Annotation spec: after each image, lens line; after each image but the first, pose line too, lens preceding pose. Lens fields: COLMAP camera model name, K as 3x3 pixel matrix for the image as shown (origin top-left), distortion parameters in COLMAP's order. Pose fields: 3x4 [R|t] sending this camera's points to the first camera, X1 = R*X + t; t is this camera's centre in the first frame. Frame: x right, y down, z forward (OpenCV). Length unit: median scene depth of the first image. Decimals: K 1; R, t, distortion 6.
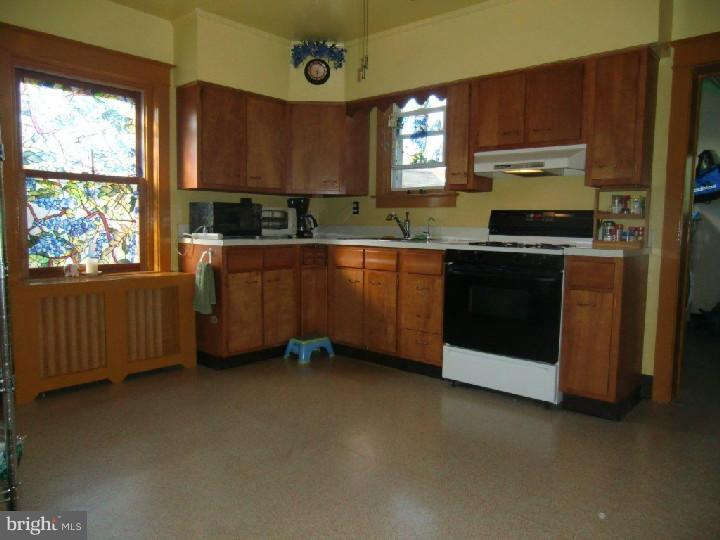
lens RADIAL K [[549.7, 0, 359.3], [0, 549.7, 269.9], [0, 0, 1]] dist [0.012987, 0.015158]
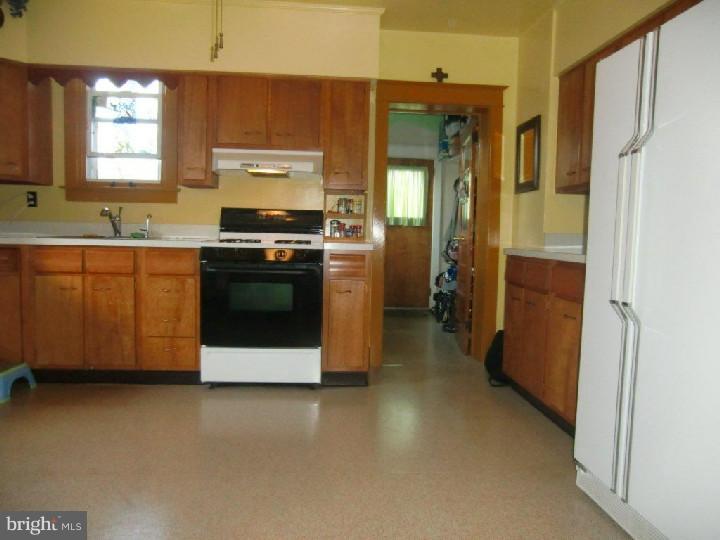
lens RADIAL K [[549.7, 0, 357.4], [0, 549.7, 269.7], [0, 0, 1]] dist [0.012987, 0.015158]
pose [[0.720215, -0.047745, 0.692106, -0.280078], [0.049480, 0.998624, 0.017400, -0.001285], [-0.691984, 0.021714, 0.721586, 0.110722]]
